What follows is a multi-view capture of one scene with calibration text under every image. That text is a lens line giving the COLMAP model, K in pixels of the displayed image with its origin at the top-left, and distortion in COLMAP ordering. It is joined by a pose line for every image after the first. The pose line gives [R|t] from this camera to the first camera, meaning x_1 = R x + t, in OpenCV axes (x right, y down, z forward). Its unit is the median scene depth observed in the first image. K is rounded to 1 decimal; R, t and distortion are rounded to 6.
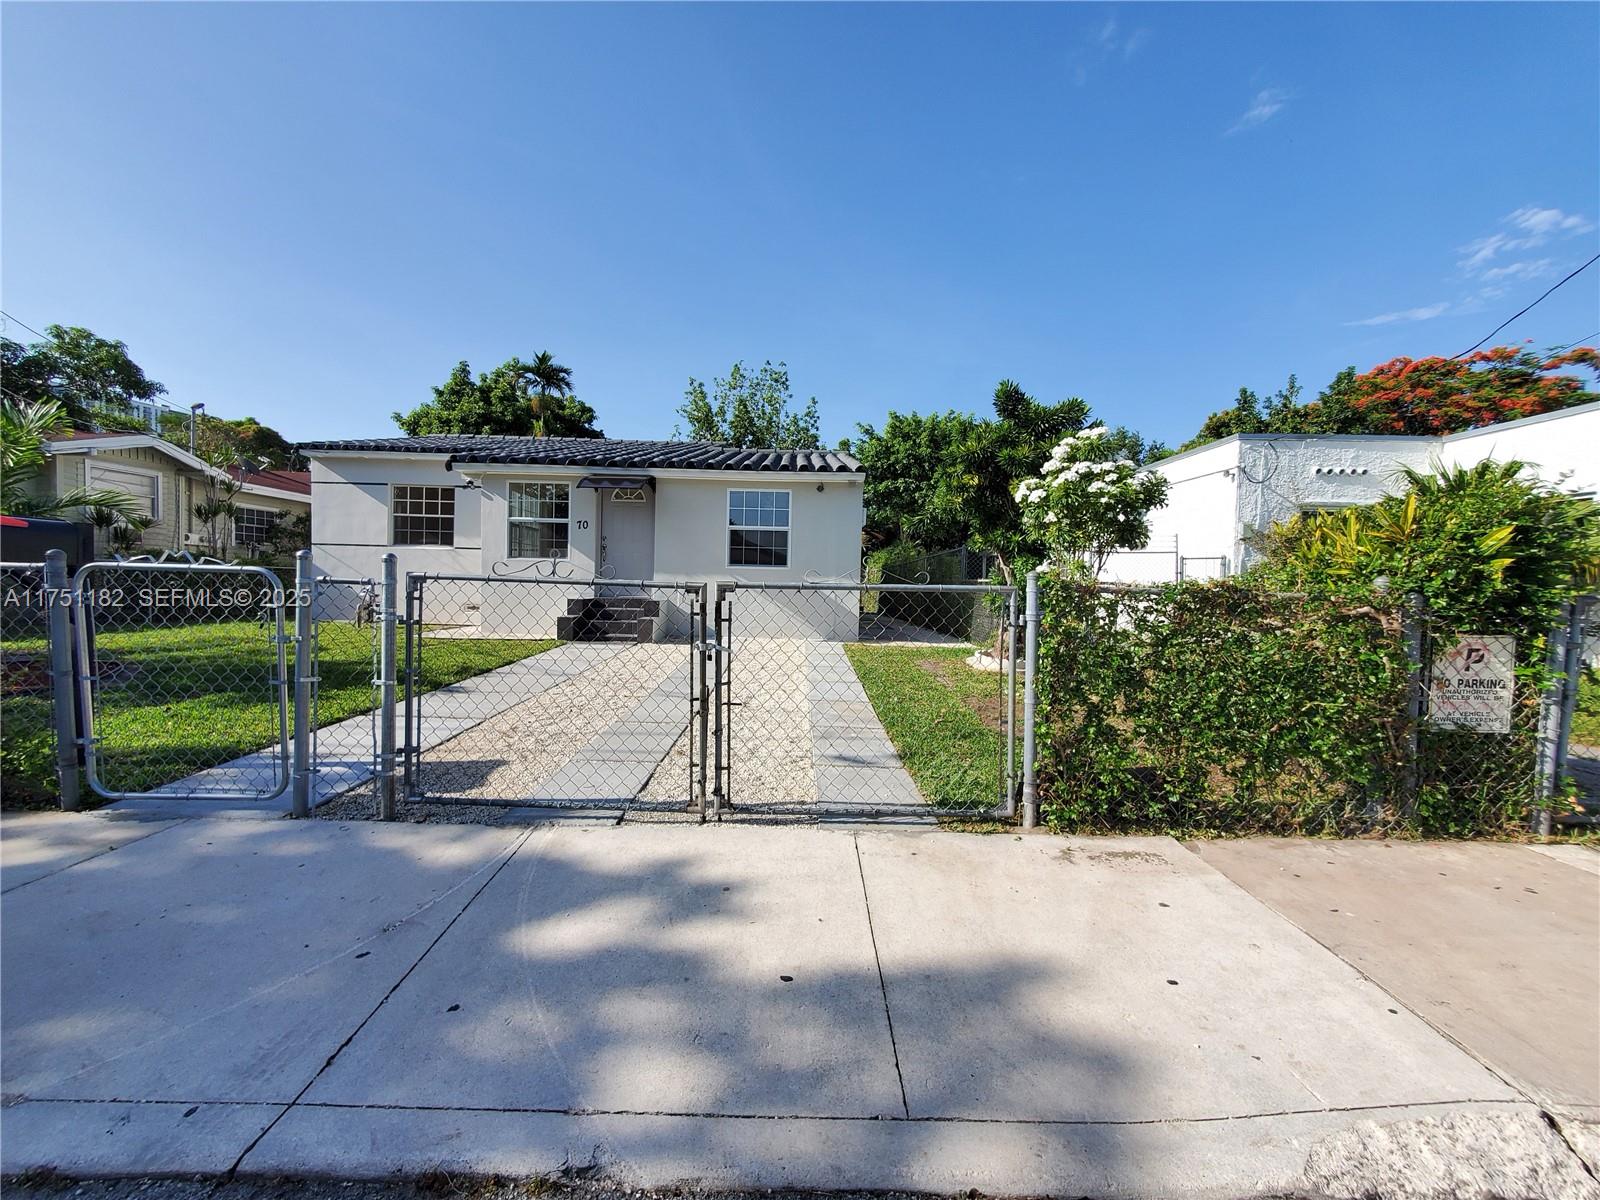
lens RADIAL K [[637.0, 0, 800.7], [0, 637.0, 597.2], [0, 0, 1]] dist [0.005105, -0.000229]
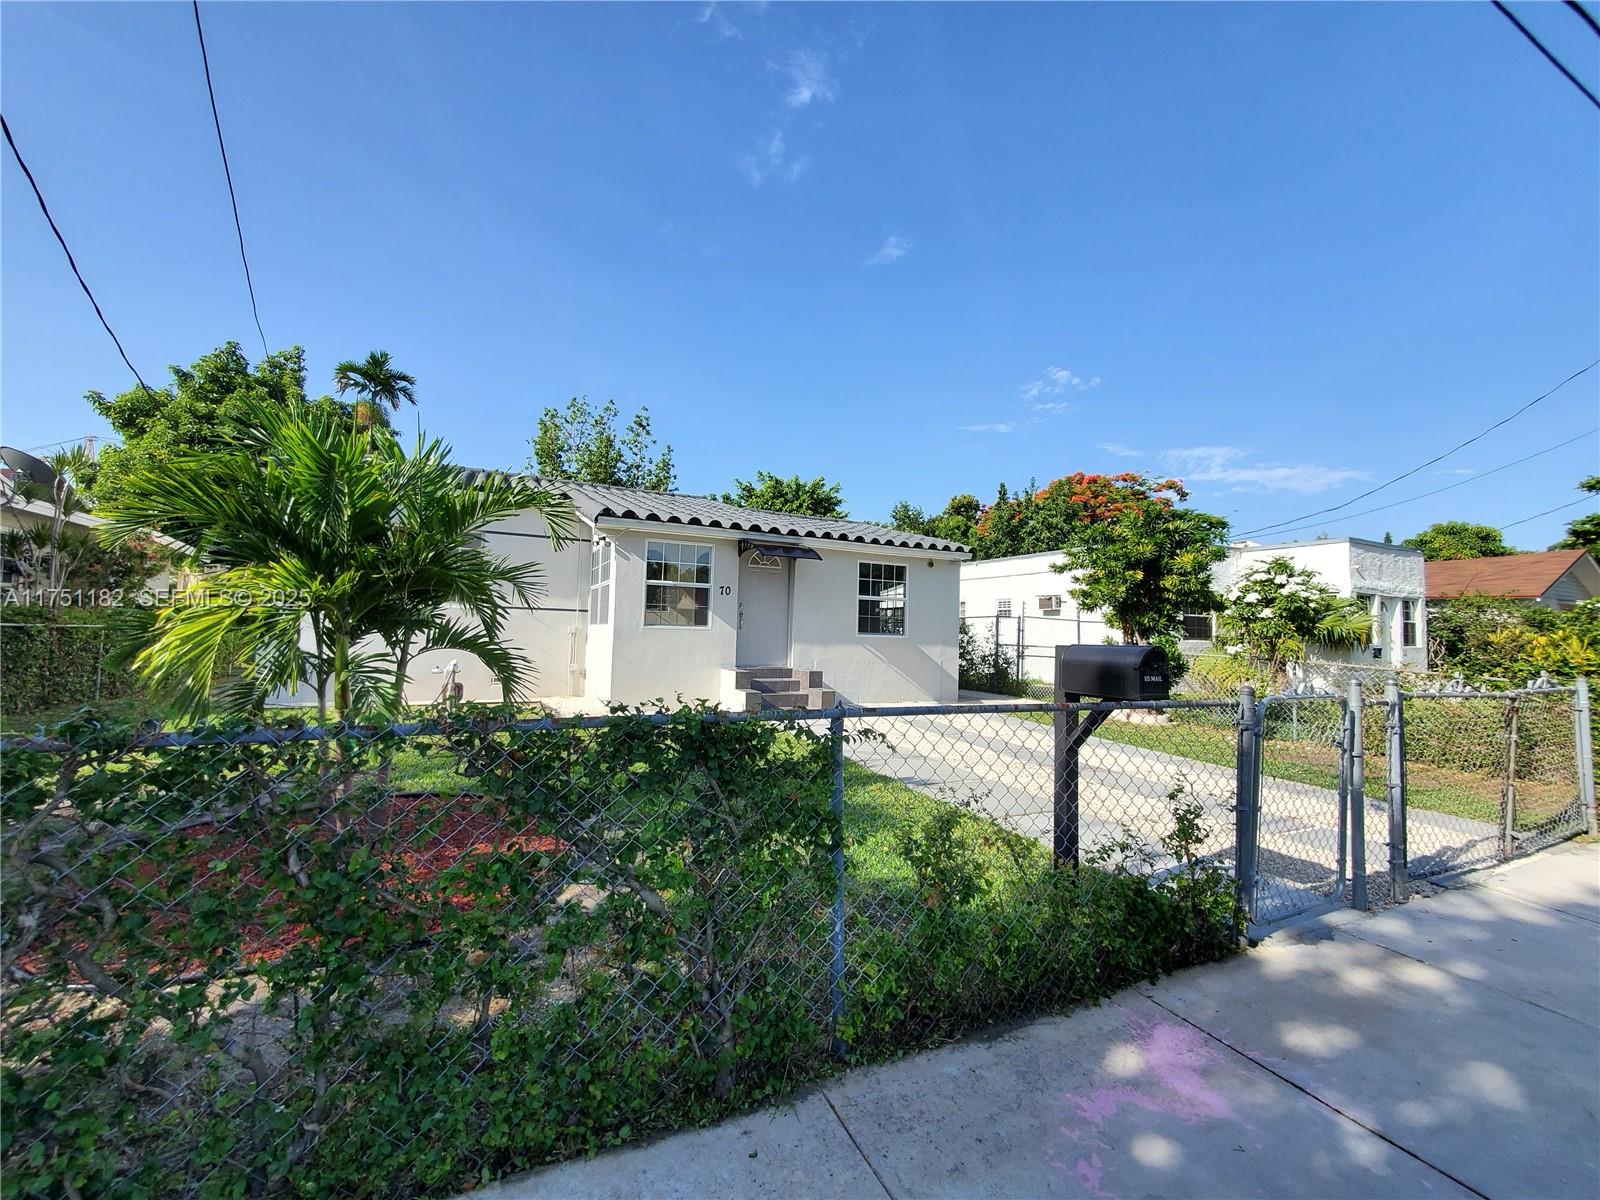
lens RADIAL K [[637.0, 0, 802.7], [0, 637.0, 603.4], [0, 0, 1]] dist [0.005105, -0.000229]
pose [[0.895631, 0.020061, 0.444344, -0.271382], [0.004670, 0.998503, -0.054493, -0.018225], [-0.444773, 0.050881, 0.894197, 0.049232]]
